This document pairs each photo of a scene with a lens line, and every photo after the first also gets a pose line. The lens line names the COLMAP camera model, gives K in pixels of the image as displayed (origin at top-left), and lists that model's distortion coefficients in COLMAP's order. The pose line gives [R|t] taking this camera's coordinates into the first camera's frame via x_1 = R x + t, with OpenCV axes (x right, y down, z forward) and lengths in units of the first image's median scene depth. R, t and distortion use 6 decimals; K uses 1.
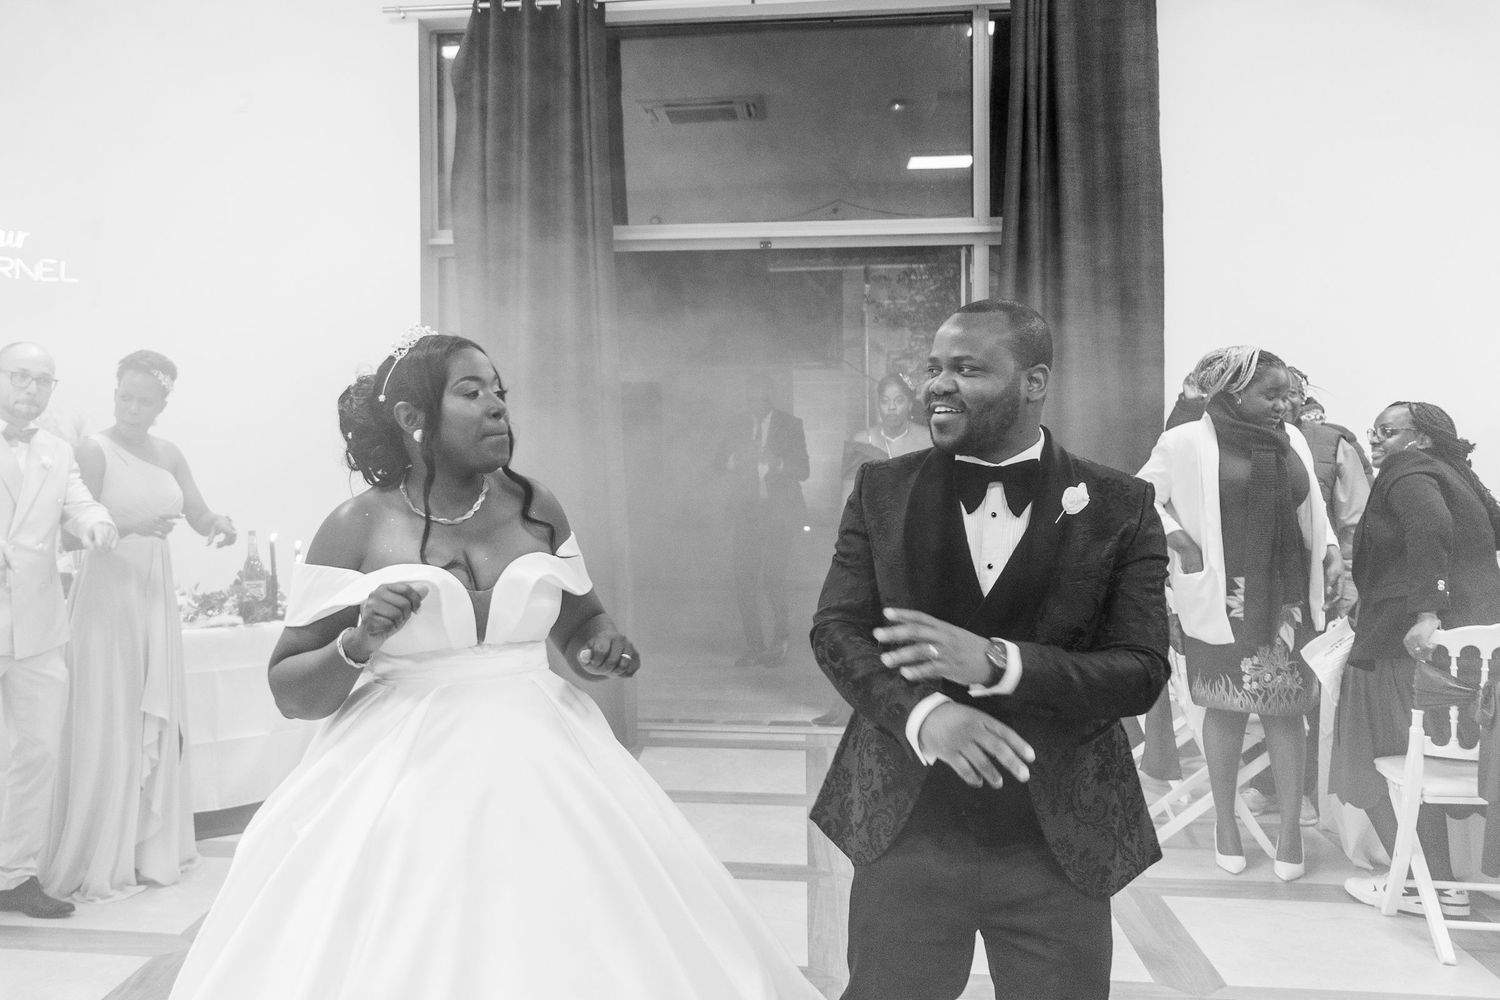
lens RADIAL K [[1176.6, 0, 748.9], [0, 1176.6, 505.3], [0, 0, 1]] dist [-0.005635, -0.009984]
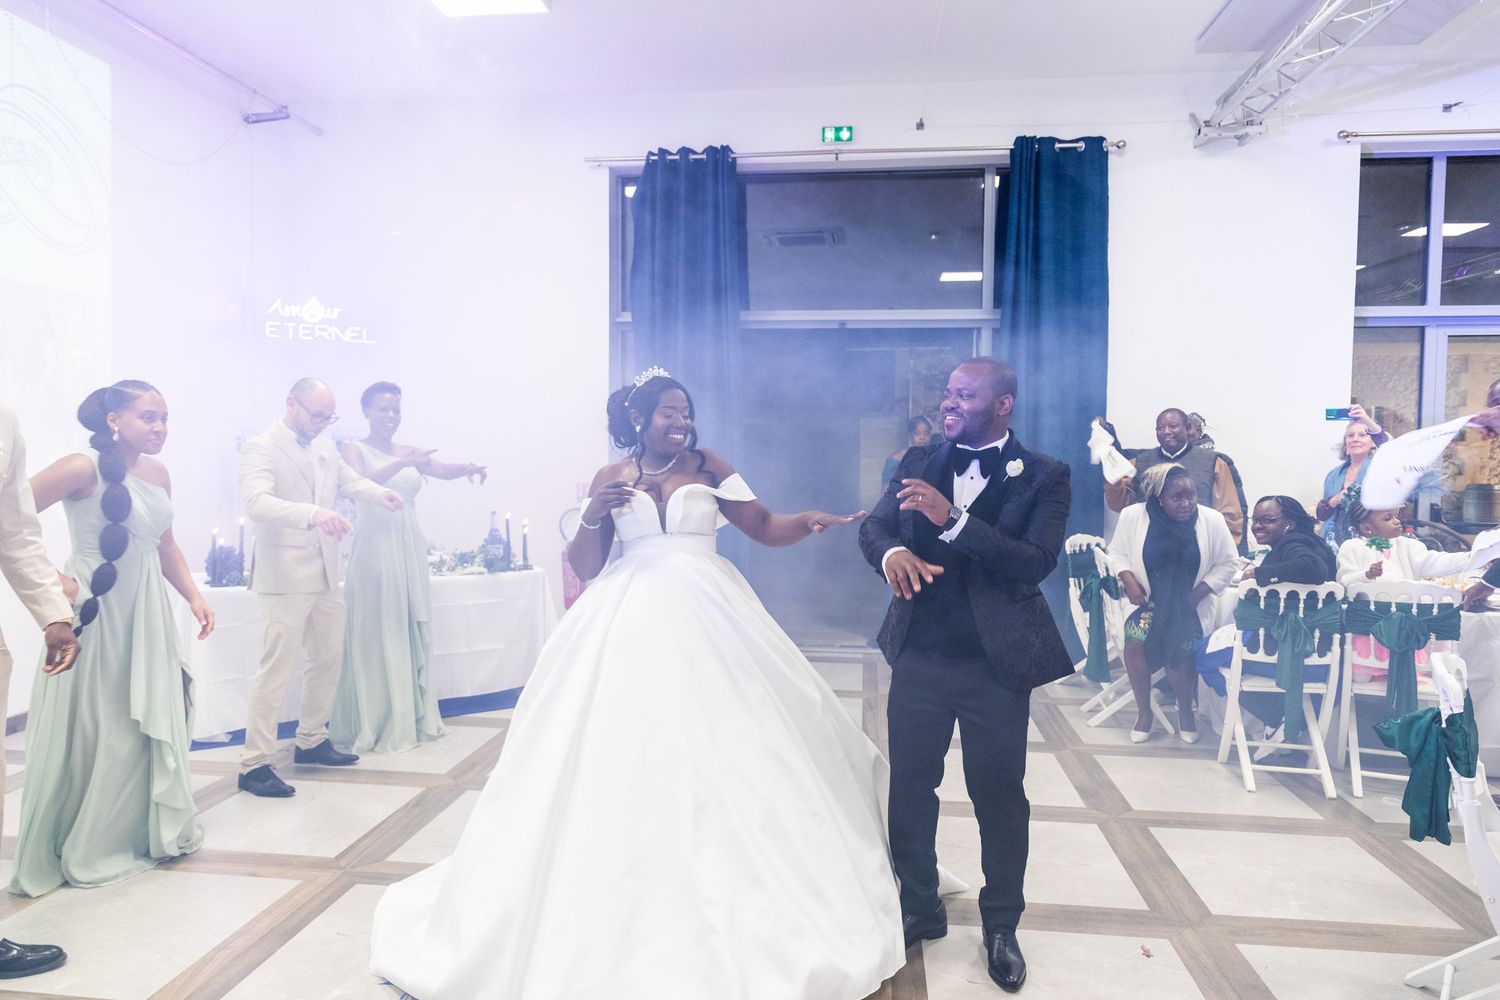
lens RADIAL K [[1013.7, 0, 750.2], [0, 1013.7, 497.7], [0, 0, 1]] dist [-0.011761, 0.000092]
pose [[0.999941, 0.009661, -0.004887, -0.093204], [-0.009359, 0.998244, 0.058493, -0.076835], [0.005443, -0.058444, 0.998276, -0.294201]]
